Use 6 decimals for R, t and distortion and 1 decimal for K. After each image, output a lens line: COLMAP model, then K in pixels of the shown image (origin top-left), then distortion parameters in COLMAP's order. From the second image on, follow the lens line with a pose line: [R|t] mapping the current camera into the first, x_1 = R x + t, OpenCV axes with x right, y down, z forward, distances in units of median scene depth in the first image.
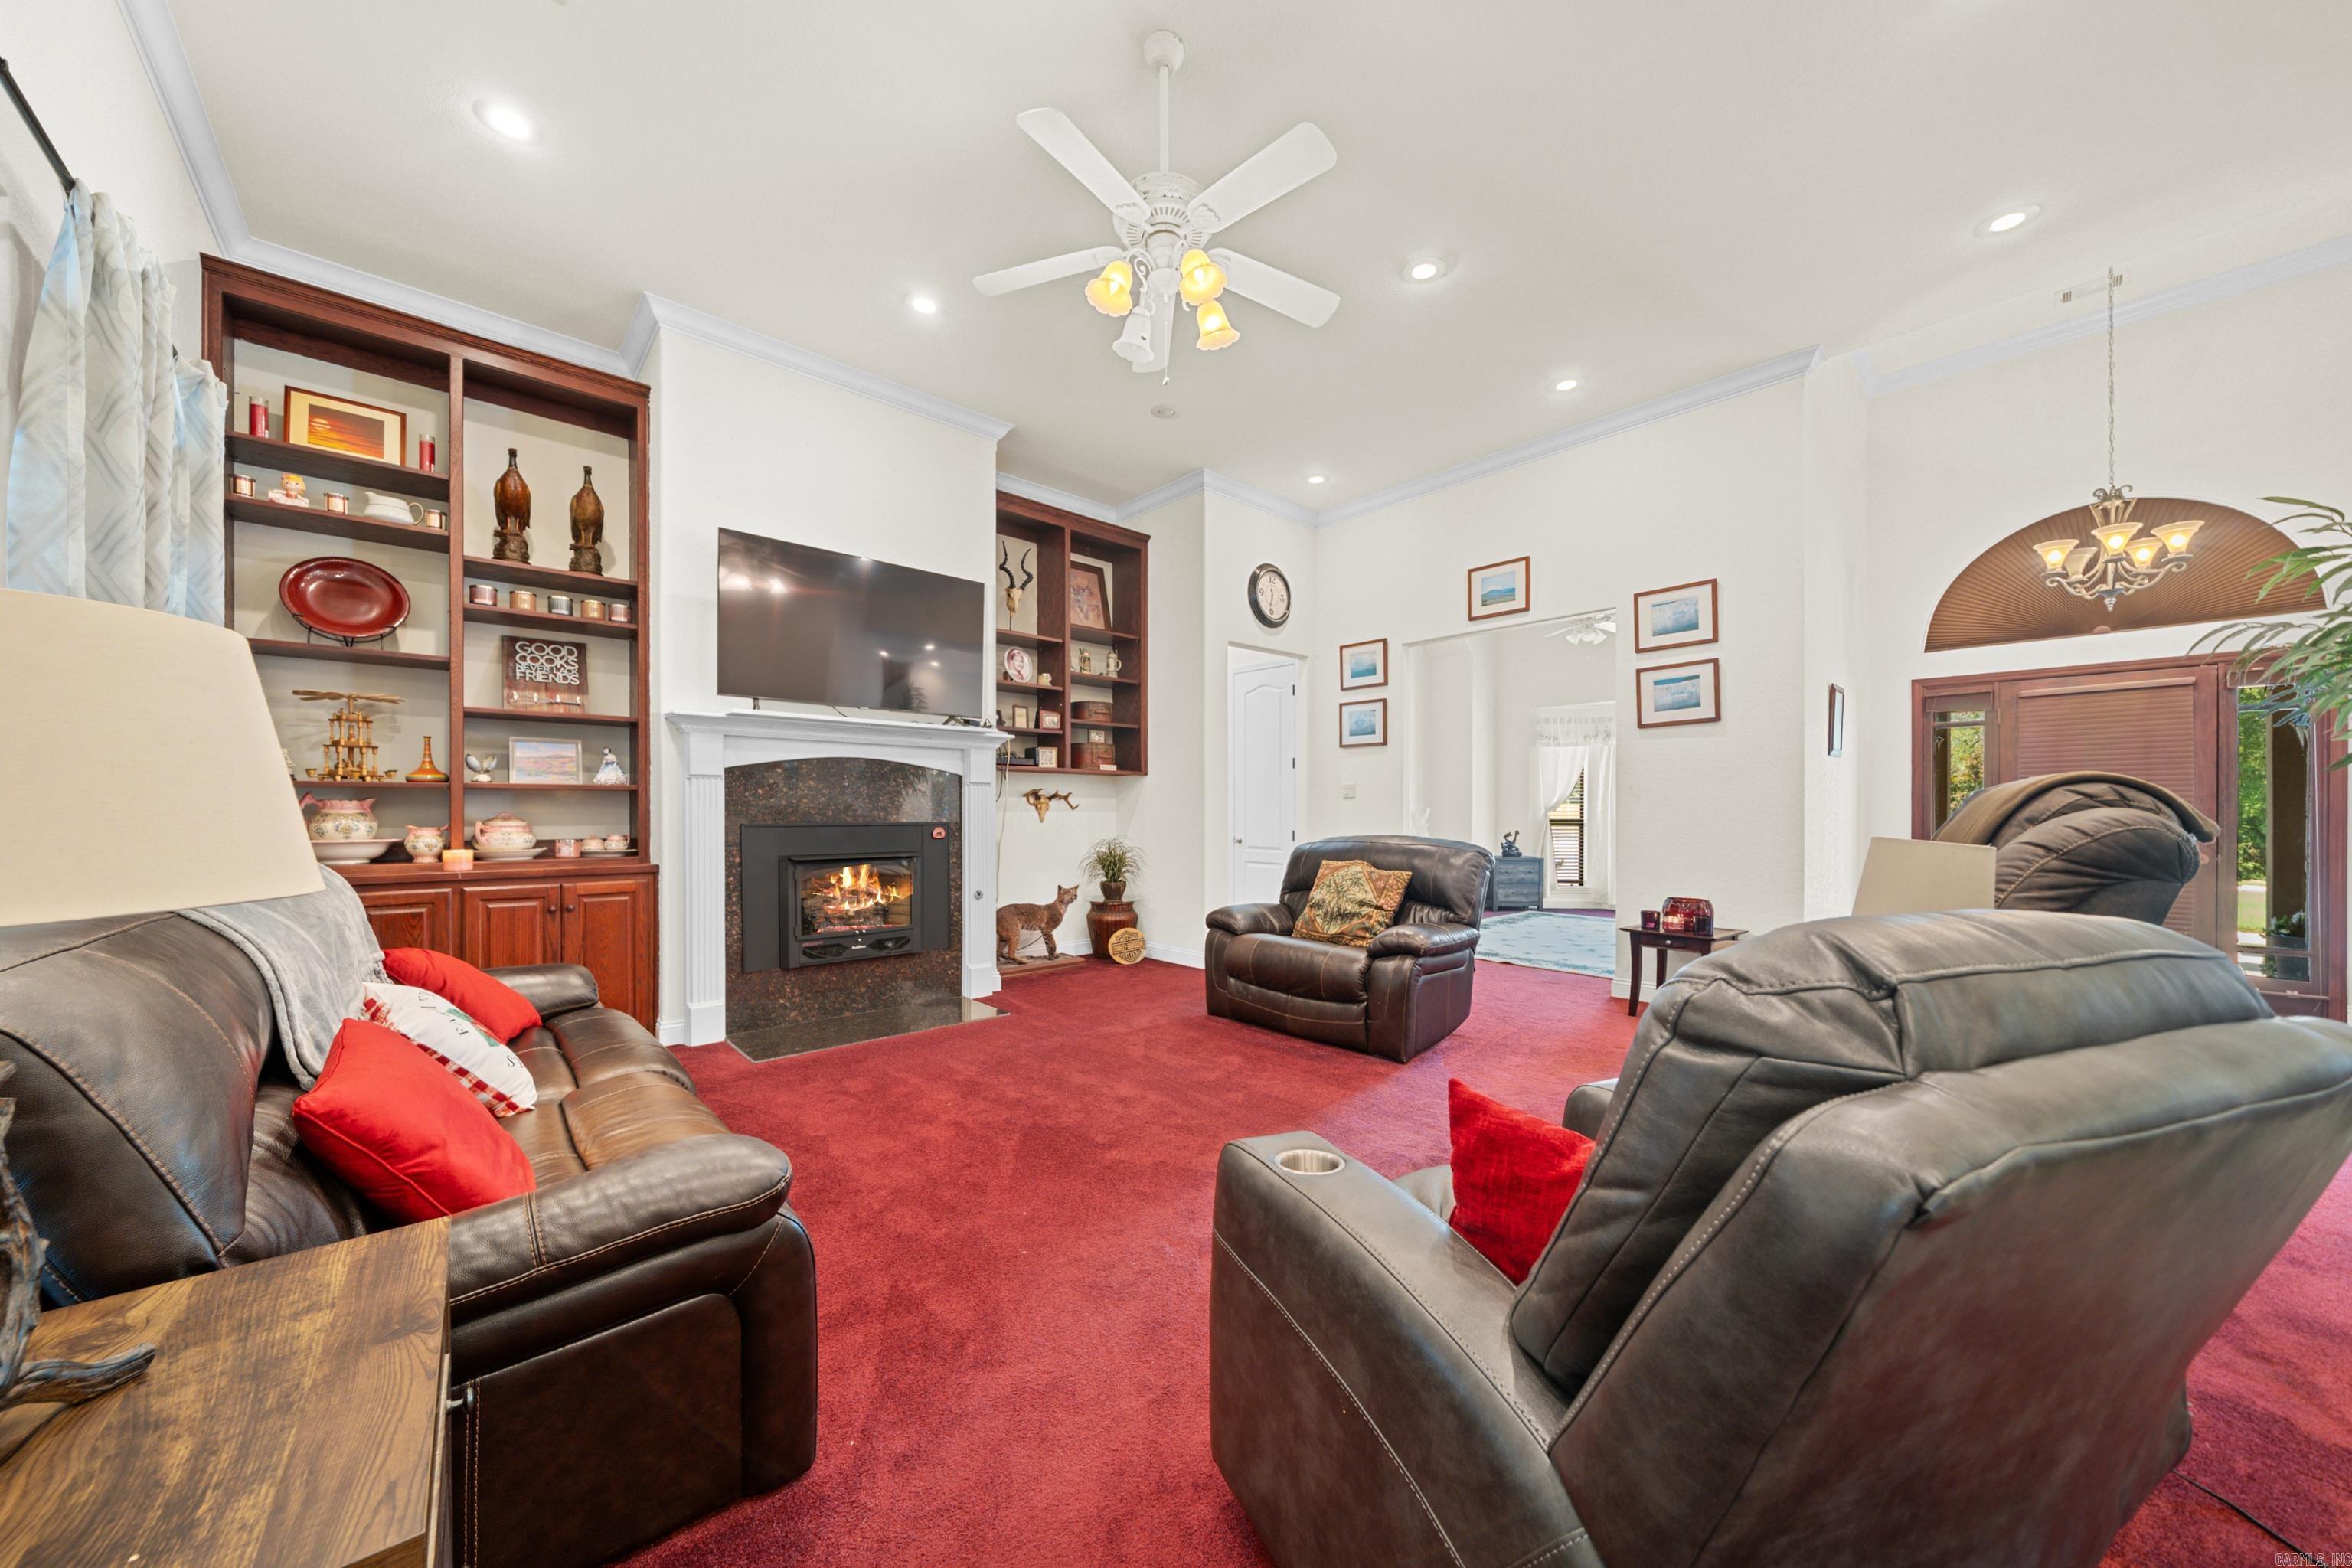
lens RADIAL K [[801.5, 0, 1180.6], [0, 801.5, 799.8], [0, 0, 1]] dist [-0.002146, -0.000192]
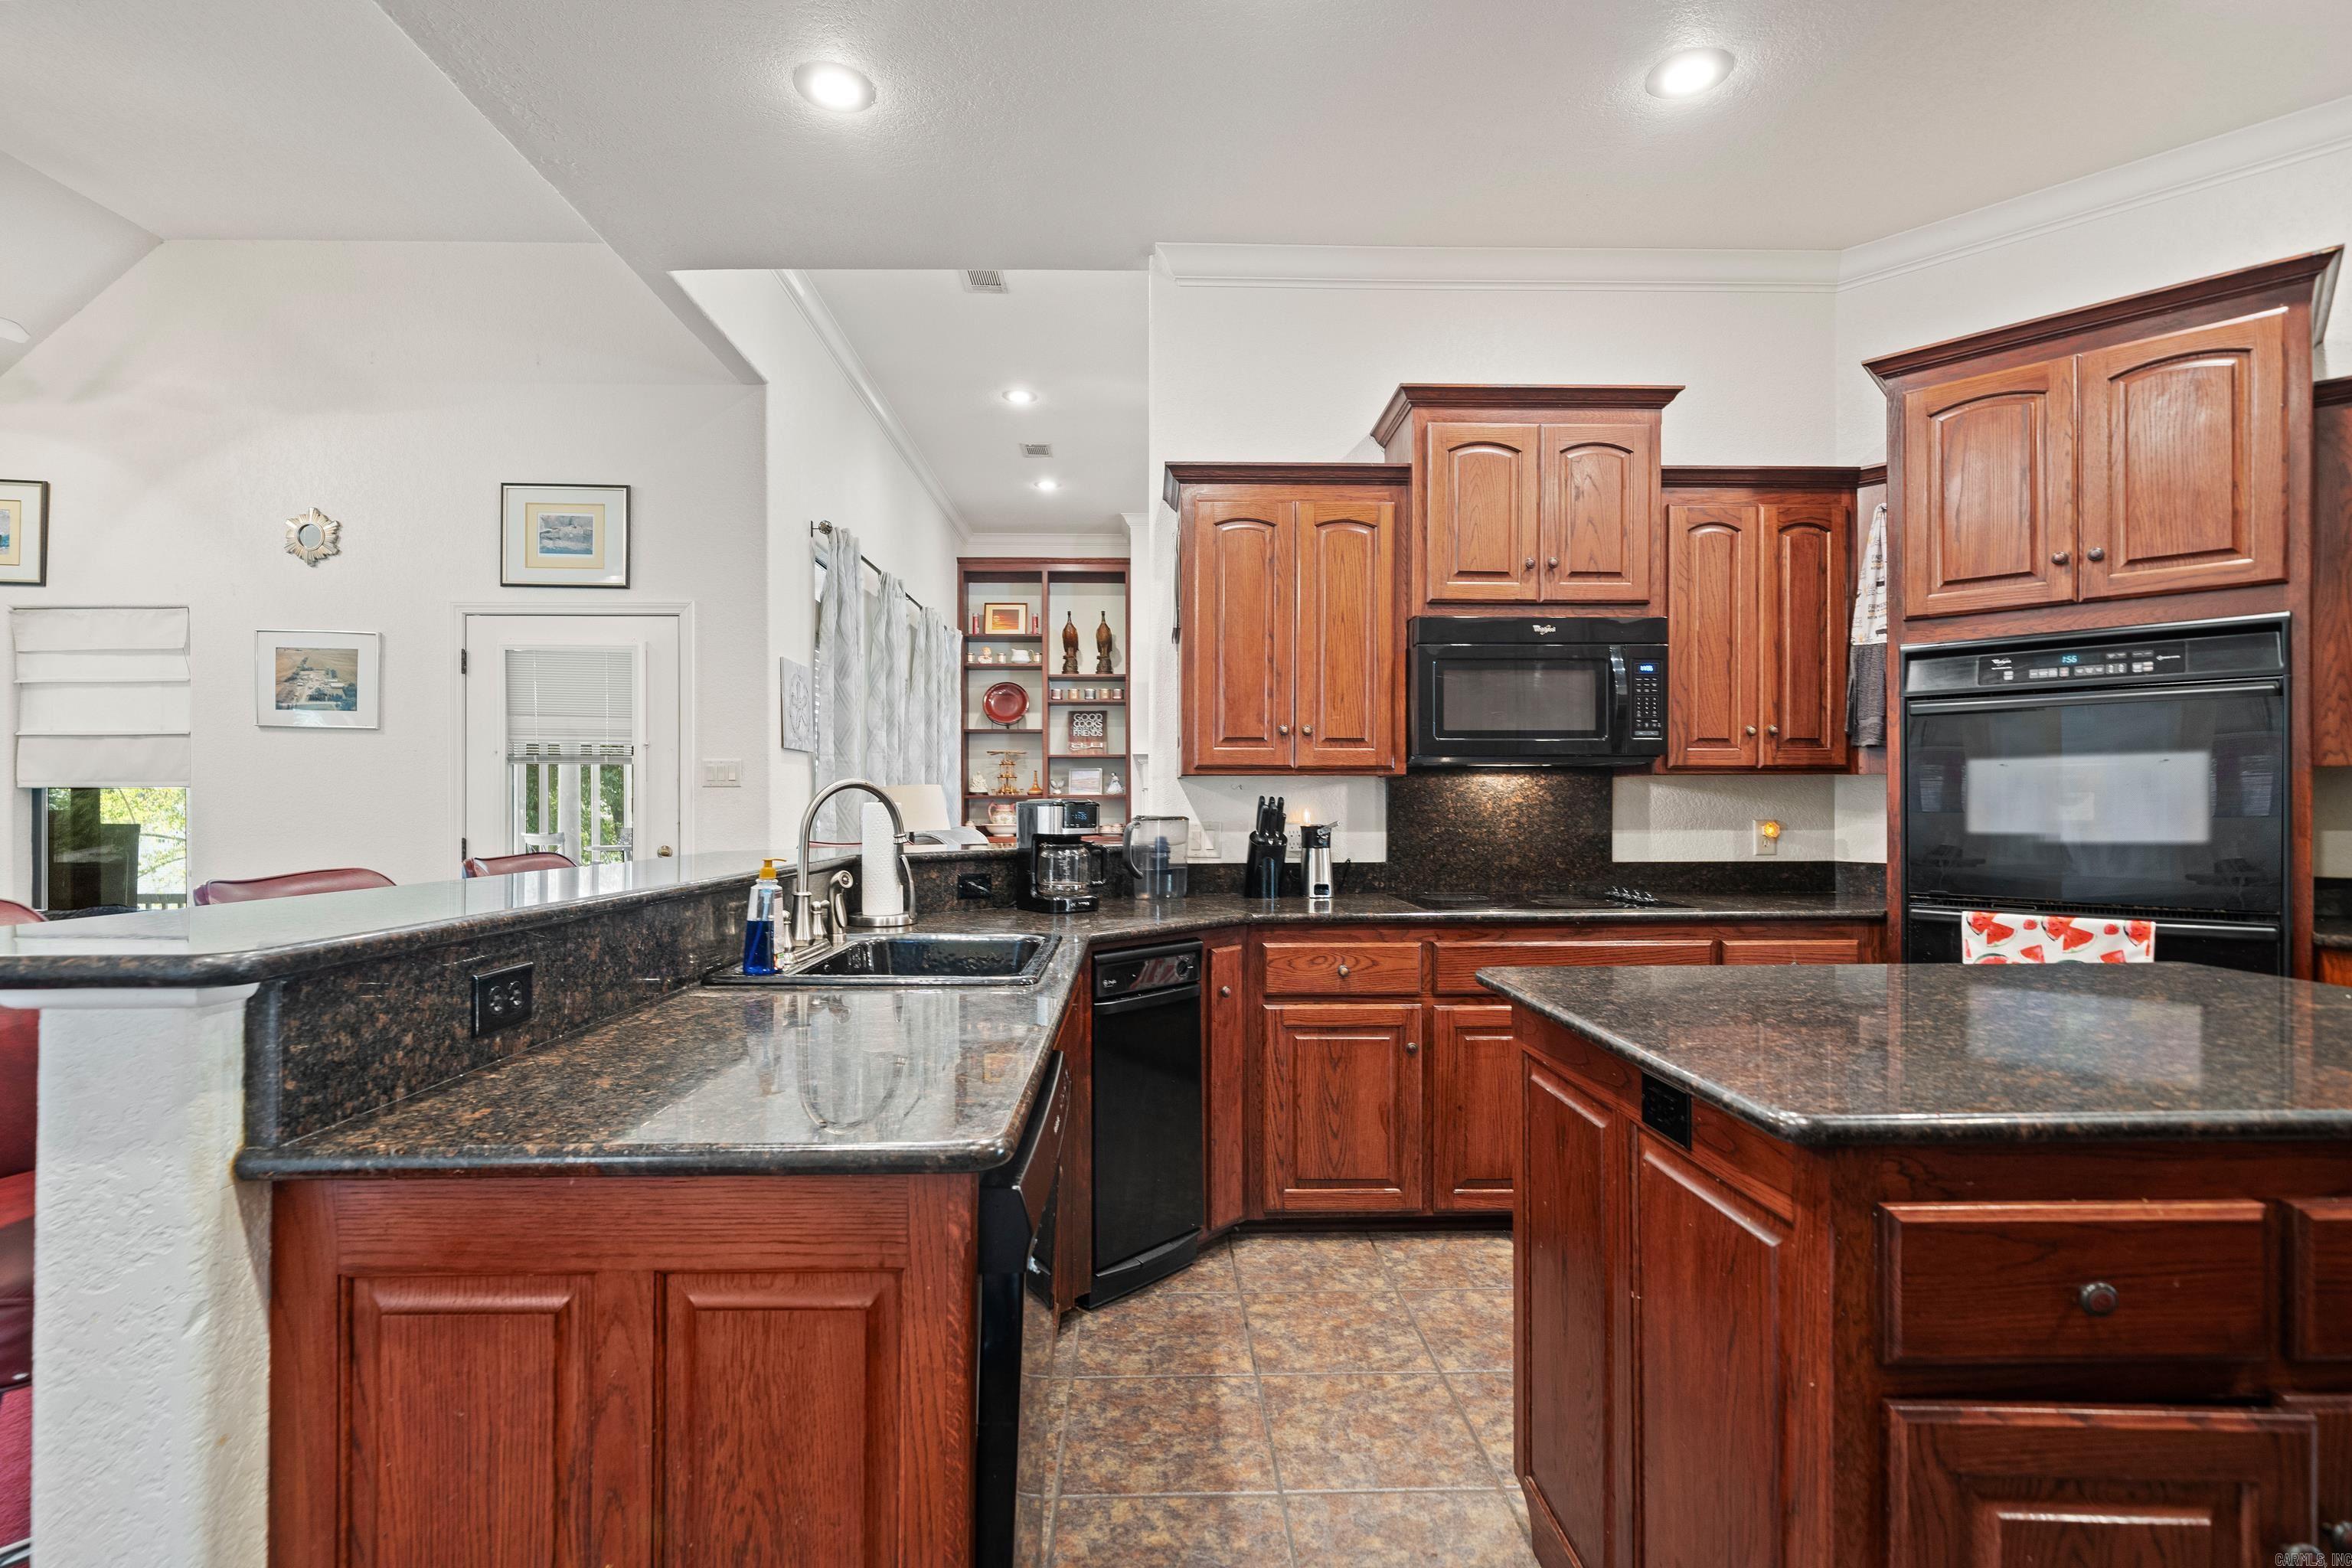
lens RADIAL K [[1088.7, 0, 1174.5], [0, 1088.7, 793.6], [0, 0, 1]] dist [0.004768, 0.001057]
pose [[0.758337, -0.007749, -0.651816, 0.886484], [0.006585, 0.999969, -0.004227, -0.009781], [0.651829, -0.001087, 0.758365, -0.668319]]
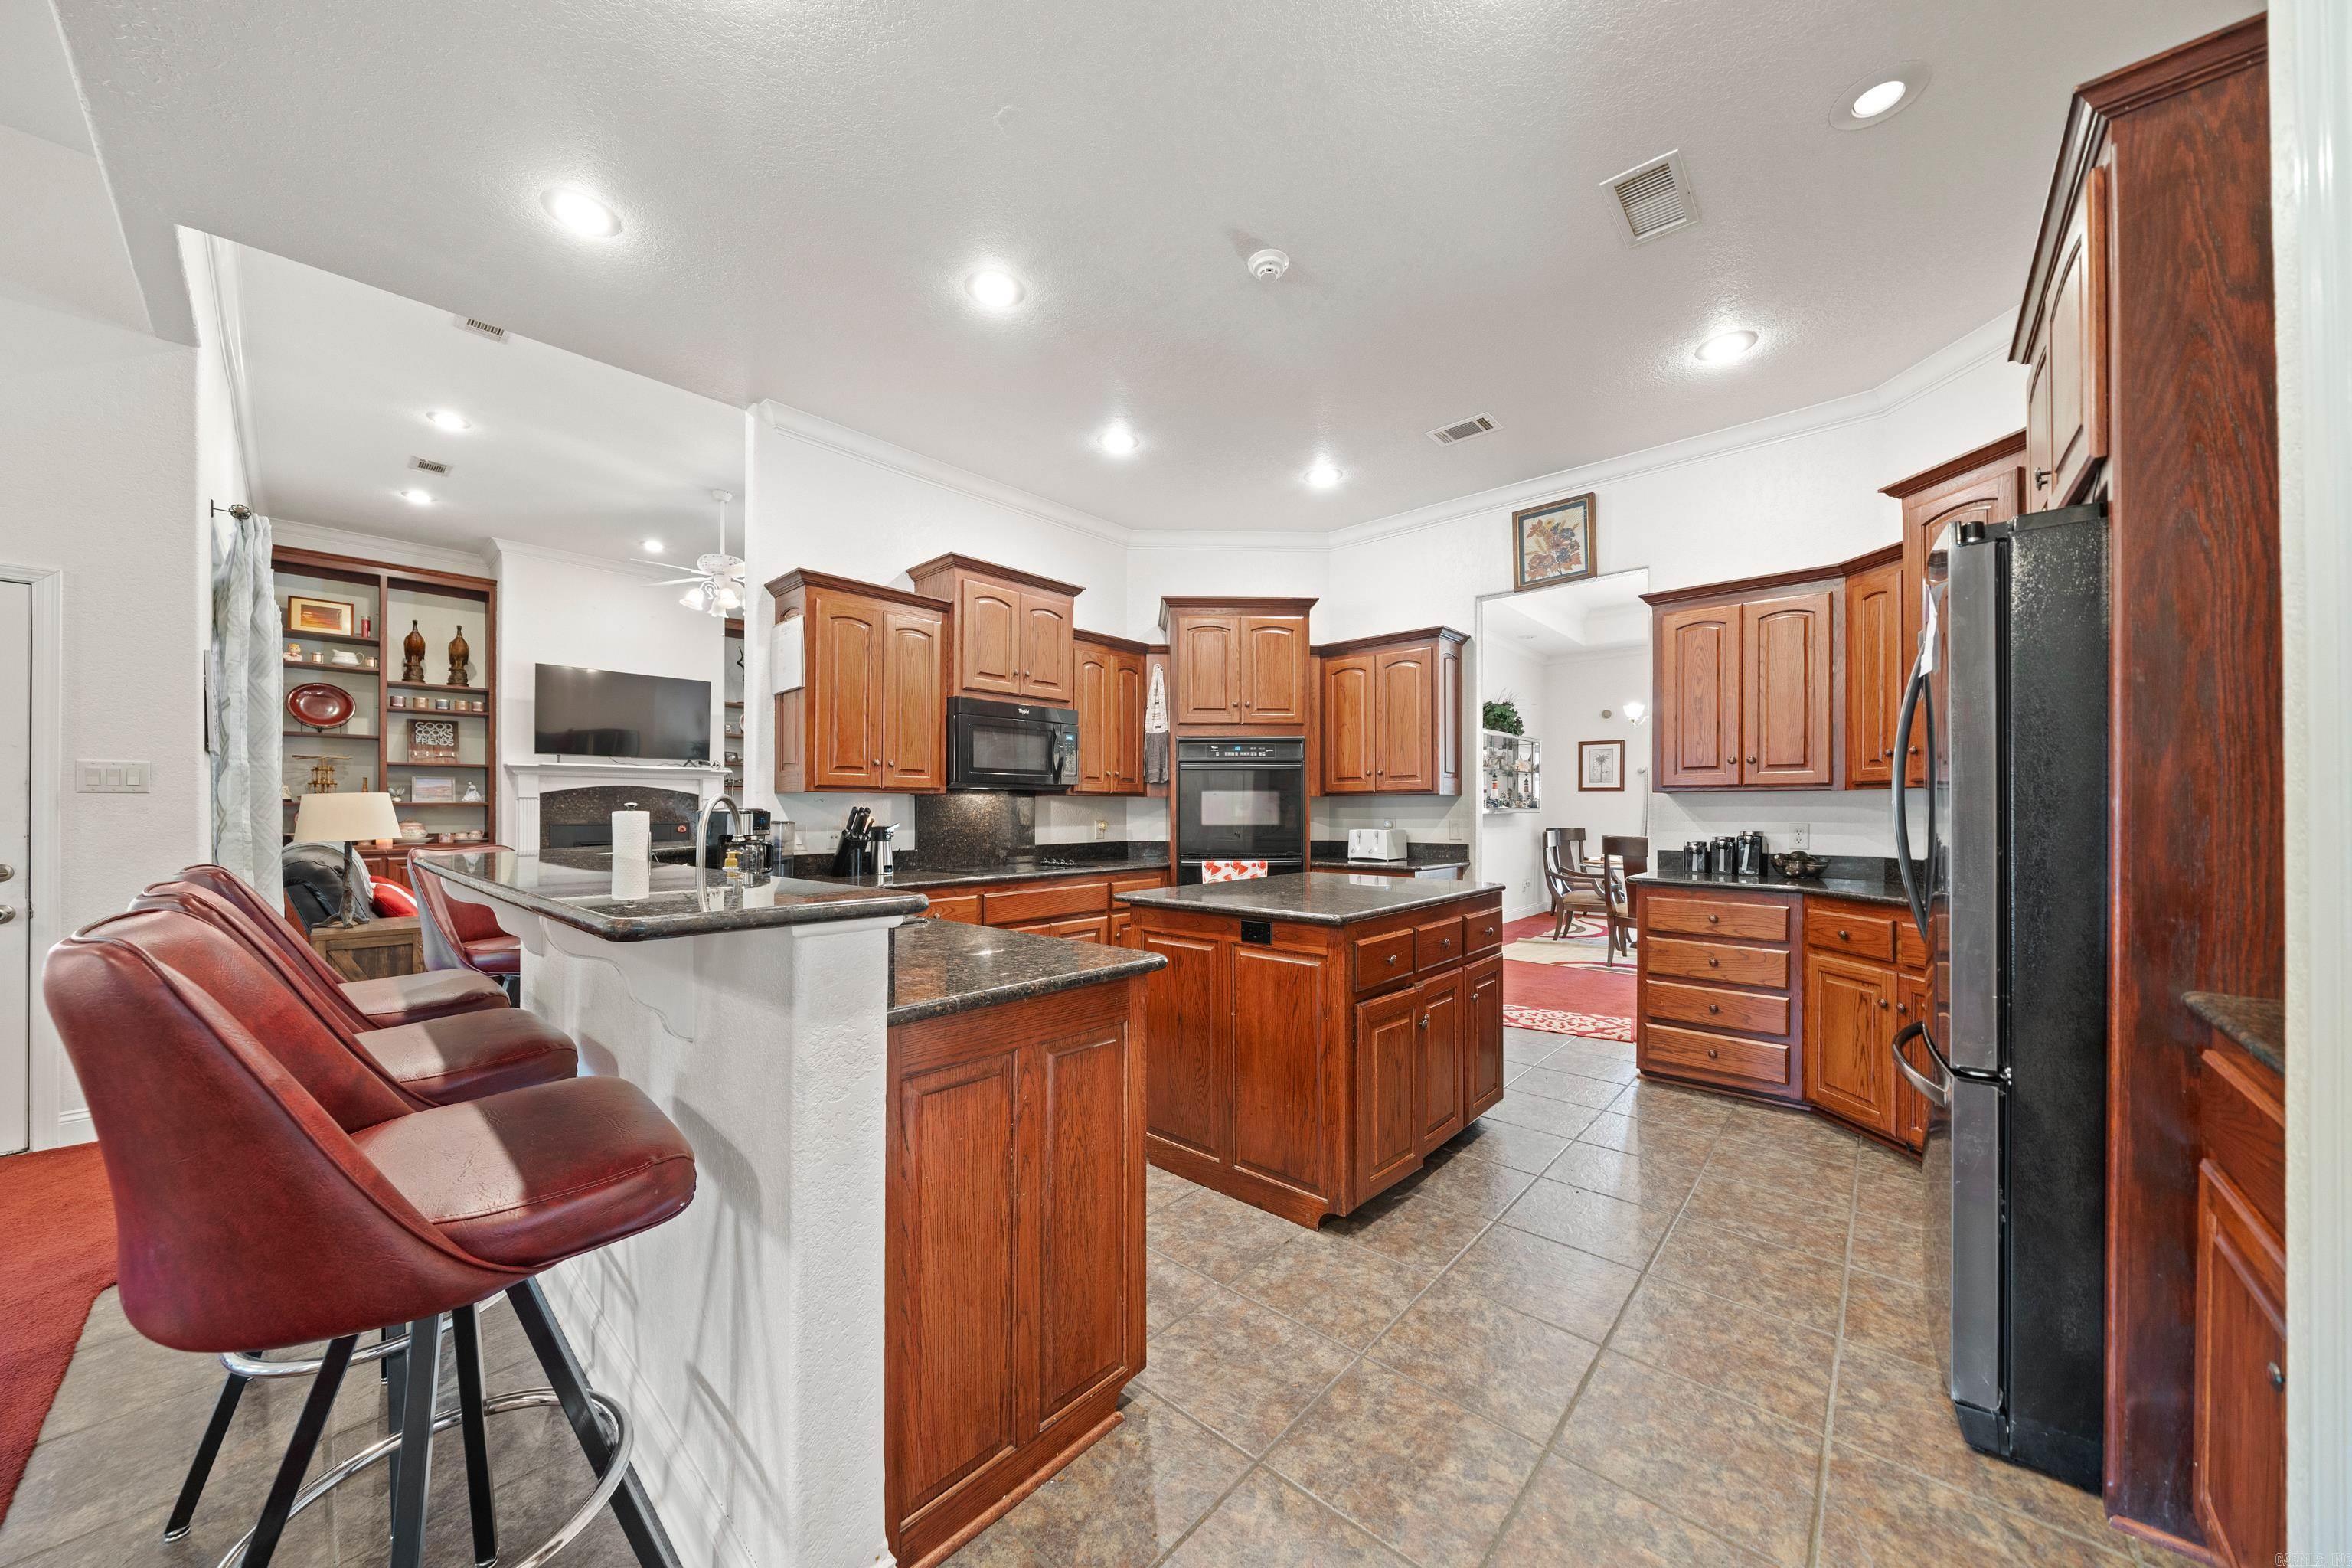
lens RADIAL K [[801.5, 0, 1180.6], [0, 801.5, 799.8], [0, 0, 1]] dist [-0.002146, -0.000192]
pose [[0.995242, -0.000668, 0.097428, 0.676484], [0.001201, 0.999985, -0.005417, -0.013307], [-0.097423, 0.005508, 0.995228, -0.917063]]
